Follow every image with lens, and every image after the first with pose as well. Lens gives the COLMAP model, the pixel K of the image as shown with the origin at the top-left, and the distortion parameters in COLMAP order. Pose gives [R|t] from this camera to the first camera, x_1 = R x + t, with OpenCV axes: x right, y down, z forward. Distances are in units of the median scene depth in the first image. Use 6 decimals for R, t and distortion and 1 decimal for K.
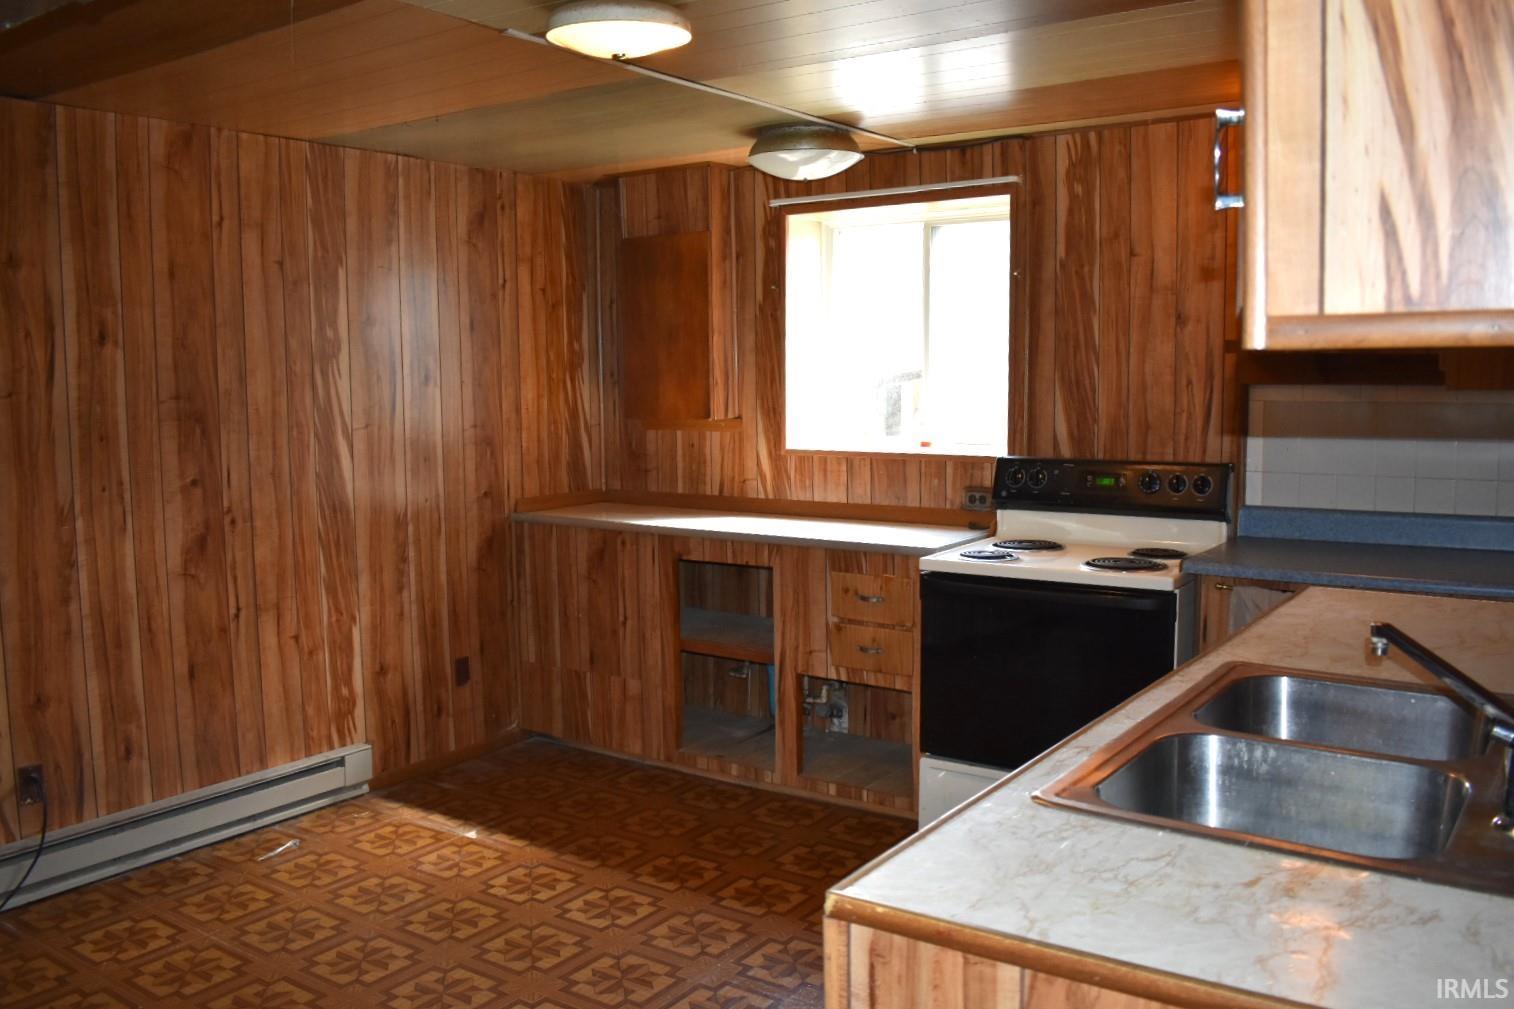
lens RADIAL K [[1283.4, 0, 757.0], [0, 1283.4, 504.5], [0, 0, 1]] dist [-0.083897, -0.003387]
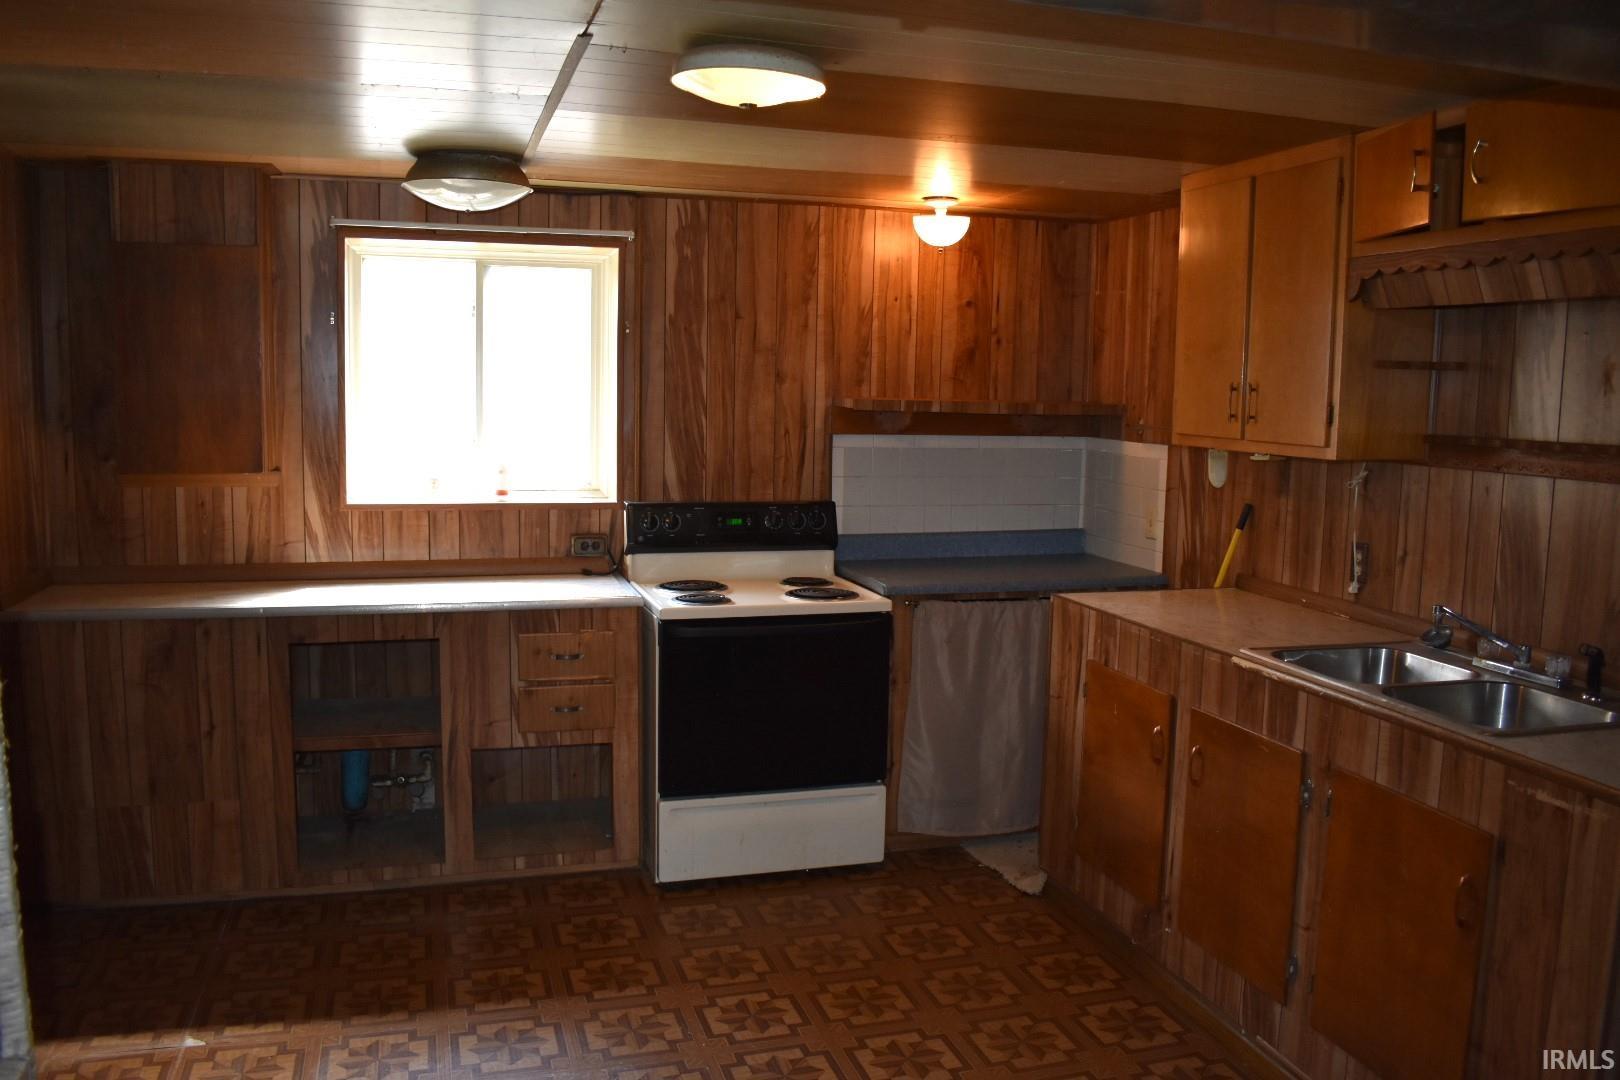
lens RADIAL K [[1276.5, 0, 810.0], [0, 1276.5, 540.0], [0, 0, 1]] dist [-0.086871, 0.007229]
pose [[0.612926, -0.069388, 0.787088, -0.529988], [0.056215, 0.997442, 0.044157, -0.044848], [-0.788138, 0.017181, 0.615258, 0.251701]]
